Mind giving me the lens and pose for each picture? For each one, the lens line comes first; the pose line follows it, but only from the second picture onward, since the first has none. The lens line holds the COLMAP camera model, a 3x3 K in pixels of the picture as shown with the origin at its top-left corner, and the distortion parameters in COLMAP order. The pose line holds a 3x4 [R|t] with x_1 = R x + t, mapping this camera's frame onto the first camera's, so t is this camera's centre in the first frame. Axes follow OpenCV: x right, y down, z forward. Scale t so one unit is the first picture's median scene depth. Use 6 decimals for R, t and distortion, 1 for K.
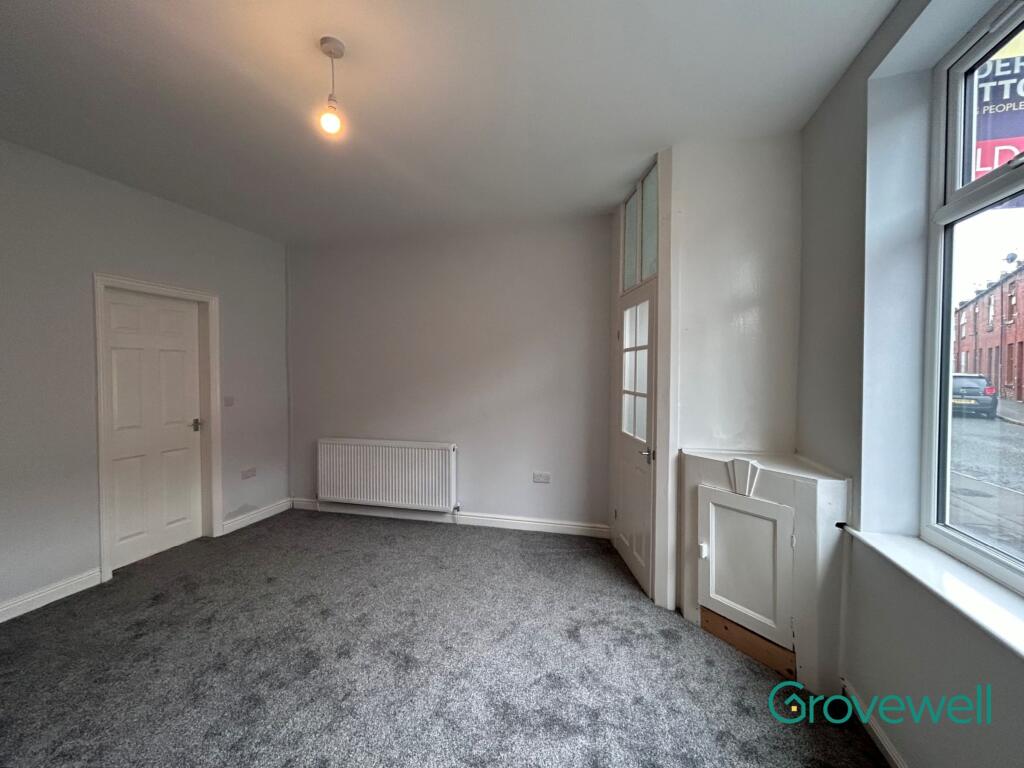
lens RADIAL K [[435.3, 0, 510.5], [0, 435.3, 382.7], [0, 0, 1]] dist [0.001015, 0.000294]
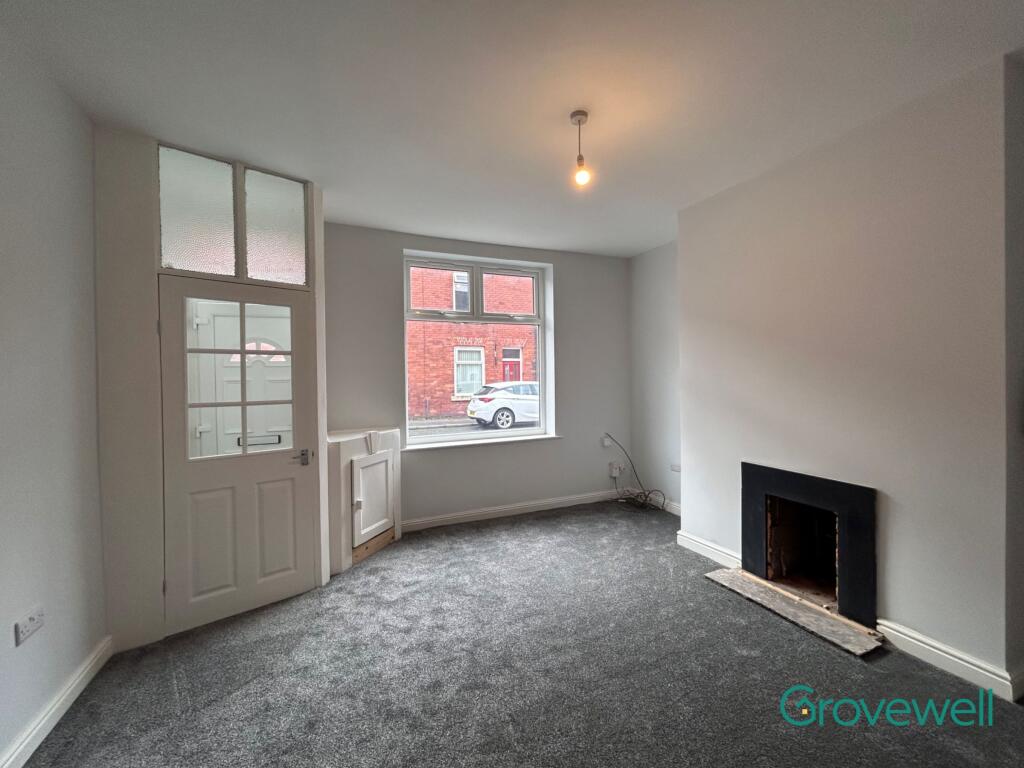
lens RADIAL K [[415.0, 0, 511.8], [0, 415.0, 382.5], [0, 0, 1]] dist [-0.002335, 0.000550]
pose [[-0.621294, -0.000553, 0.783577, -0.790140], [0.035574, 0.998949, 0.028912, -0.024267], [-0.782770, 0.045838, -0.620621, 1.244291]]
